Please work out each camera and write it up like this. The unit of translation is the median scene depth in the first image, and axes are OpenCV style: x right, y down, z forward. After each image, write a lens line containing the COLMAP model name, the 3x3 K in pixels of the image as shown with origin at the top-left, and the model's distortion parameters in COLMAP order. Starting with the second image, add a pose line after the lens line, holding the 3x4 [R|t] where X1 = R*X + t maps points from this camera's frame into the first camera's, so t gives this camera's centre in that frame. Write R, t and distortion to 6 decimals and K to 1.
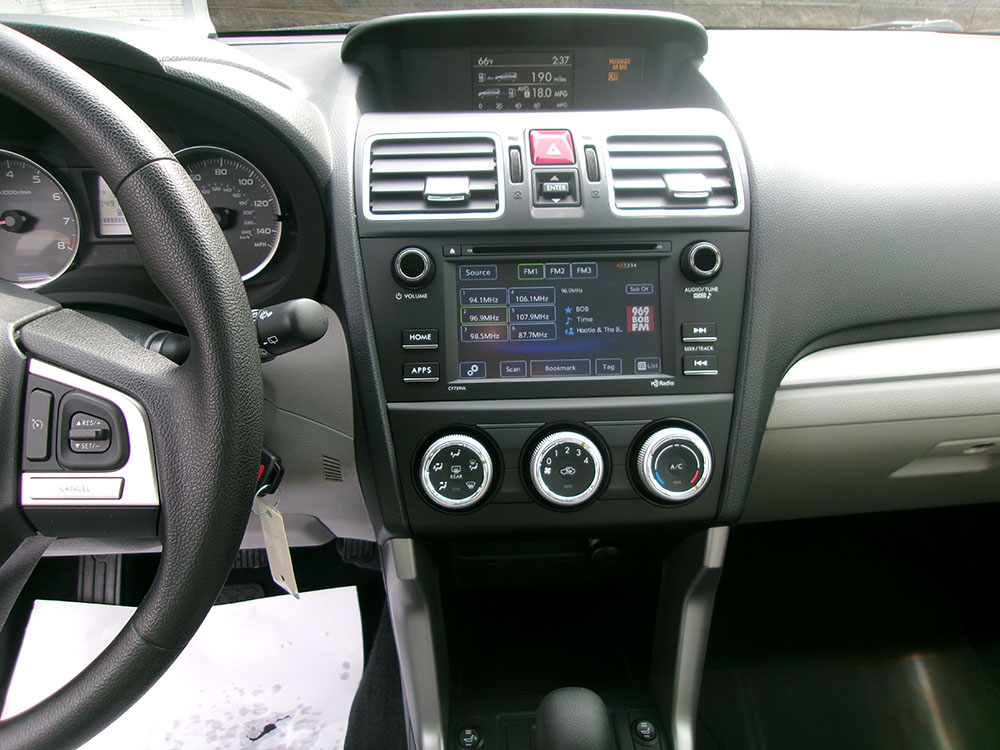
lens RADIAL K [[770.5, 0, 497.8], [0, 770.5, 379.1], [0, 0, 1]] dist [-0.028417, 0.058583]
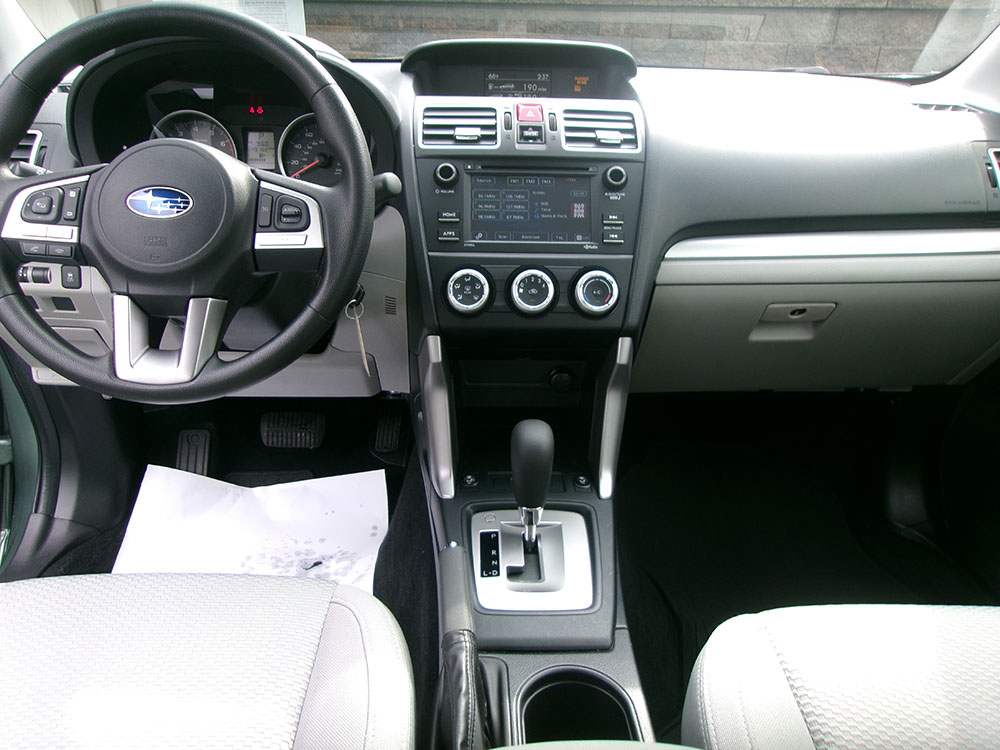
lens RADIAL K [[770.8, 0, 500.0], [0, 770.8, 375.0], [0, 0, 1]] dist [-0.025099, 0.055499]
pose [[0.999581, 0.028453, -0.005227, 0.031053], [-0.028803, 0.995691, -0.088152, 0.439311], [0.002696, 0.088265, 0.996093, -0.661344]]
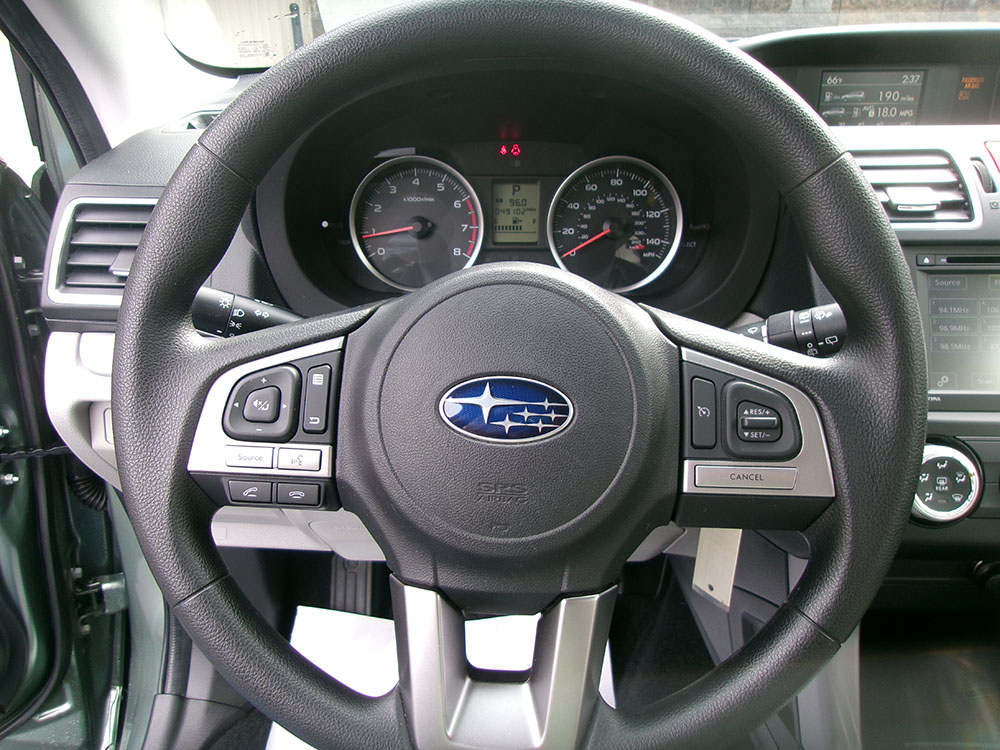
lens RADIAL K [[770.5, 0, 497.8], [0, 770.5, 379.1], [0, 0, 1]] dist [-0.028417, 0.058583]
pose [[0.997848, 0.029144, -0.058733, -0.541206], [-0.031633, 0.998621, -0.041897, 0.044695], [0.057431, 0.043665, 0.997394, -0.013029]]
